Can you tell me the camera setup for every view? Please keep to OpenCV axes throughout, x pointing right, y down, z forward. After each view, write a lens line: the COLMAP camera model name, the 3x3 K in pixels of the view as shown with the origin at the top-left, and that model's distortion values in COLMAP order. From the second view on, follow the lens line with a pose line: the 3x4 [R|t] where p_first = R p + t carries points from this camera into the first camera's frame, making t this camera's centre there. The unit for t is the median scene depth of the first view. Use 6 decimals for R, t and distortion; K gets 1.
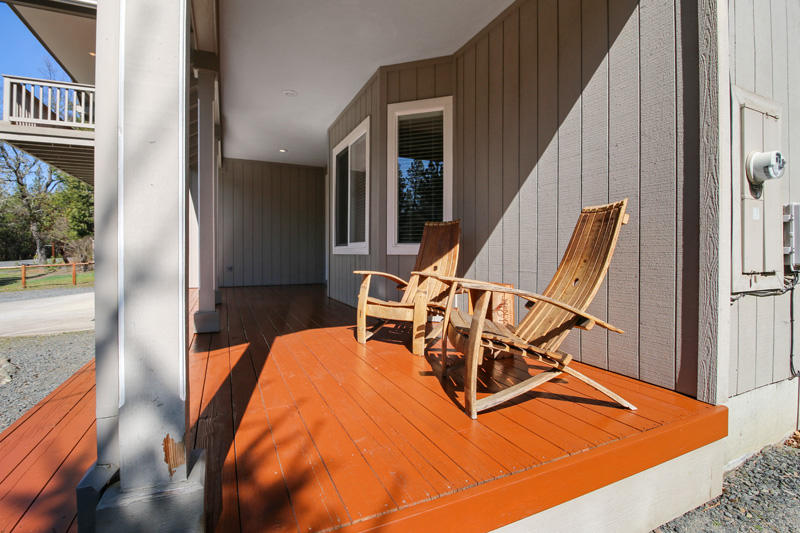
lens RADIAL K [[377.2, 0, 400.0], [0, 377.2, 266.5], [0, 0, 1]] dist [-0.002420, -0.000447]
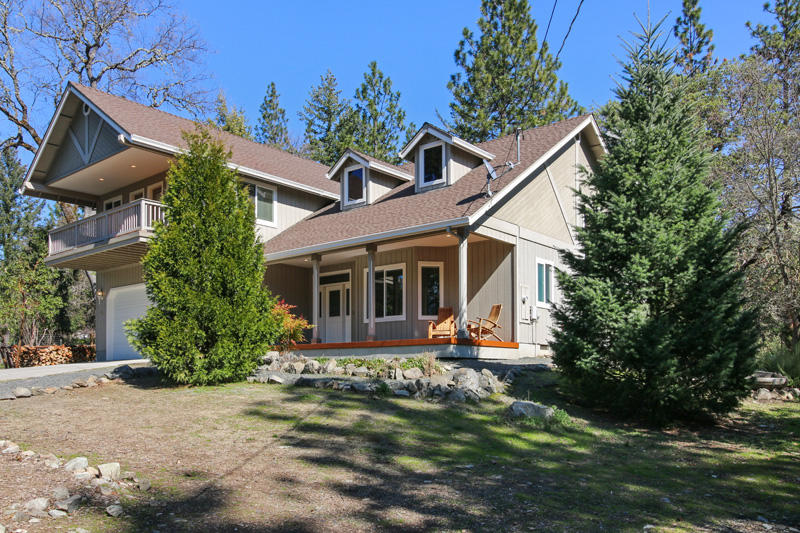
lens RADIAL K [[666.6, 0, 400.0], [0, 666.6, 266.5], [0, 0, 1]] dist [-0.000332, -0.000097]
pose [[0.918912, 0.074313, 0.387400, -2.014521], [0.005211, 0.979722, -0.200295, 0.542945], [-0.394428, 0.186072, 0.899891, -3.202711]]
